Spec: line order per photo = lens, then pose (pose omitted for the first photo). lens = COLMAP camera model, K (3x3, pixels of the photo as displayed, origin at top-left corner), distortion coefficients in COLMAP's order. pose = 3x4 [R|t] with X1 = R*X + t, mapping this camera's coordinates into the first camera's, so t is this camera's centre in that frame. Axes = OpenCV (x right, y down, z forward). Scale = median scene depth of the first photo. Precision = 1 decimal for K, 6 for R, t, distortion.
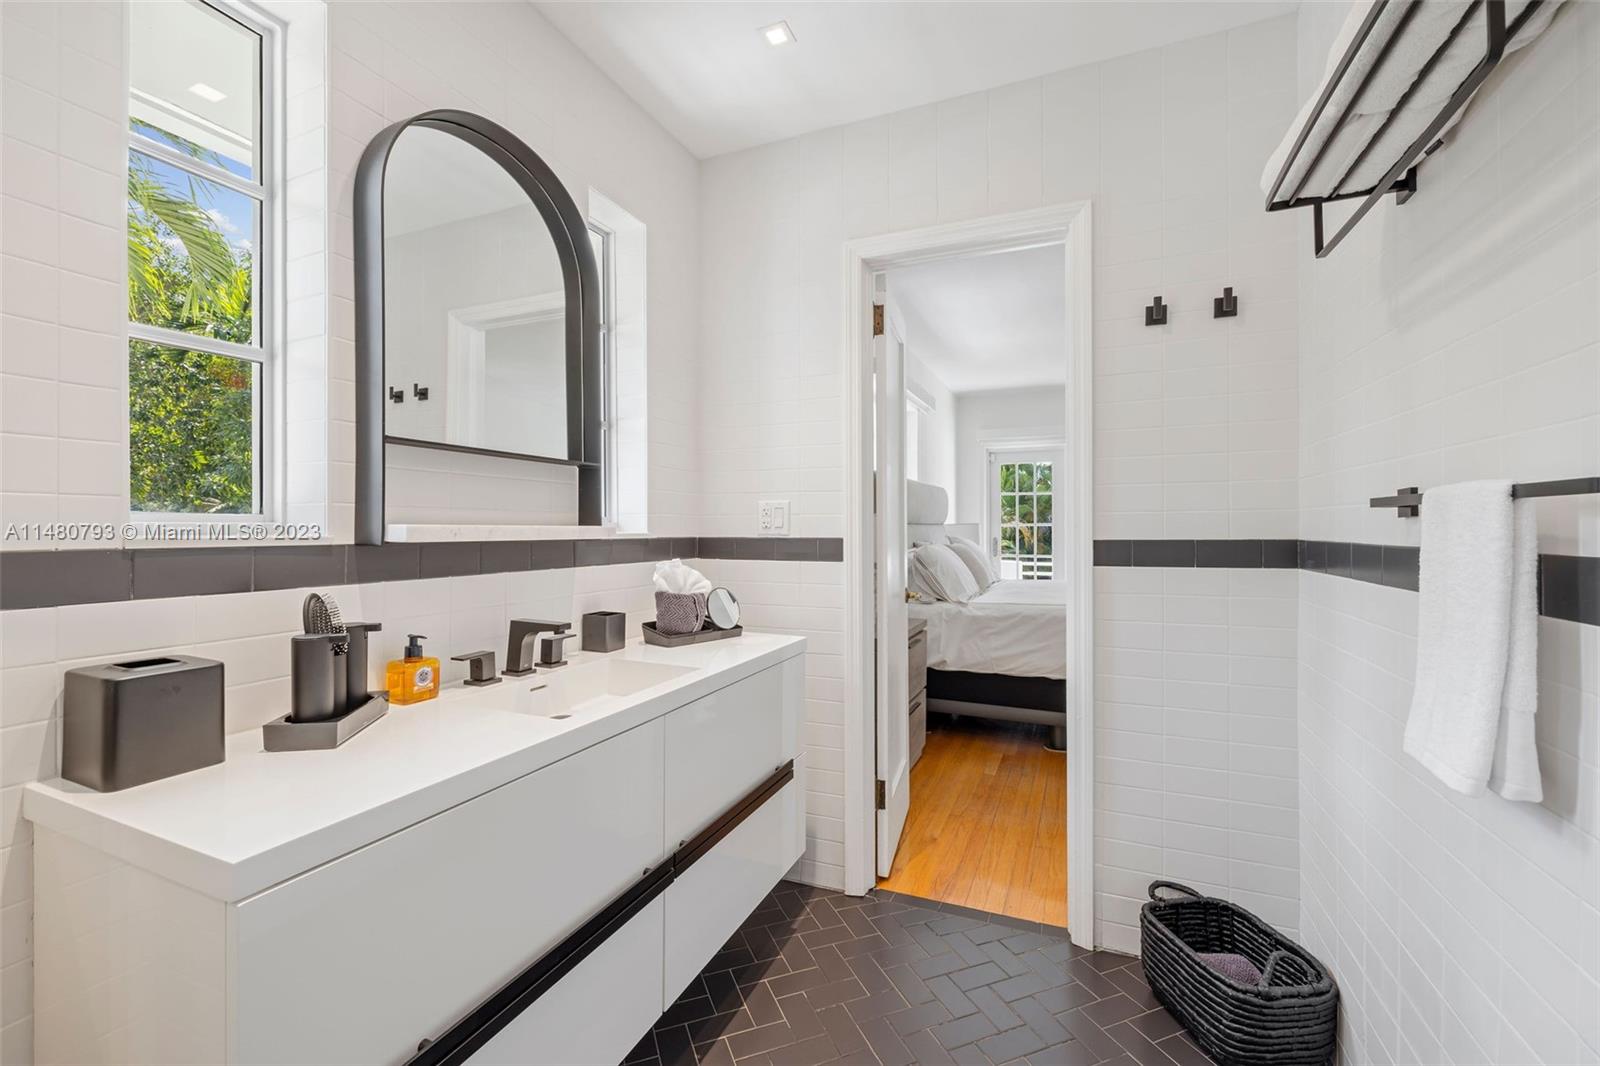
lens RADIAL K [[665.7, 0, 799.2], [0, 665.7, 531.5], [0, 0, 1]] dist [0.000992, 0.000022]
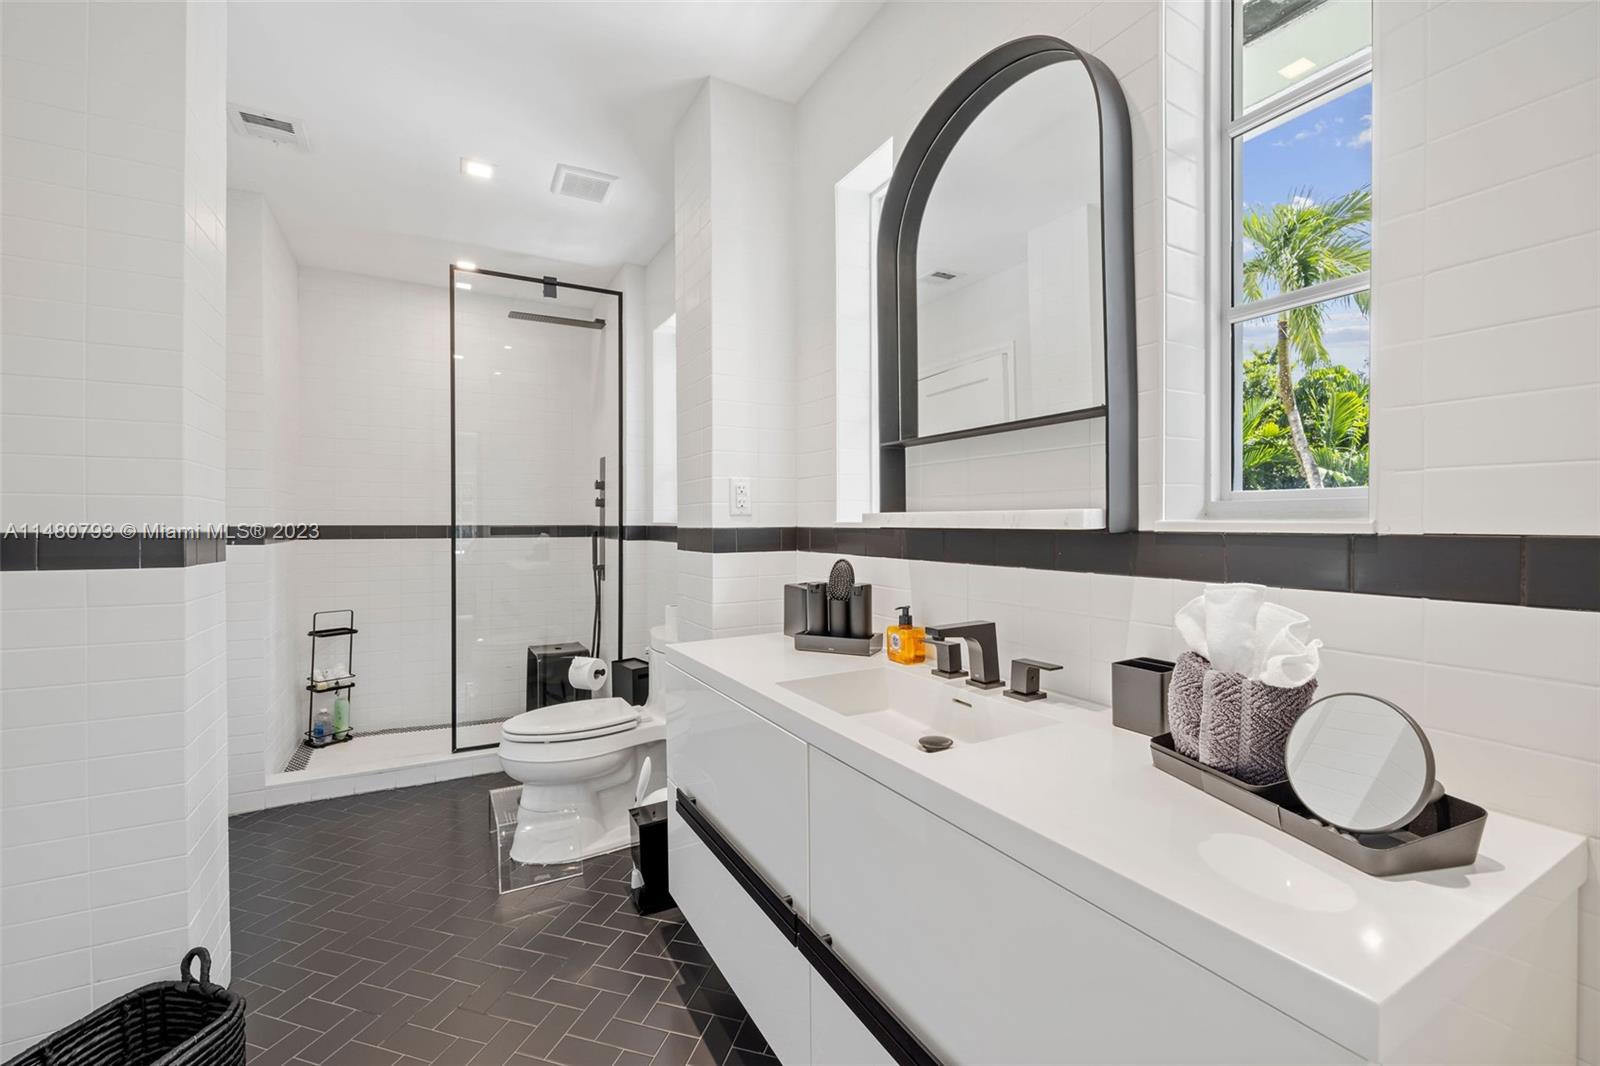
lens RADIAL K [[665.7, 0, 802.7], [0, 665.7, 523.1], [0, 0, 1]] dist [0.000992, 0.000022]
pose [[-0.610409, 0.005053, -0.792070, 0.474612], [0.001988, 0.999986, 0.004847, 0.000469], [0.792084, 0.001384, -0.610411, 1.593234]]
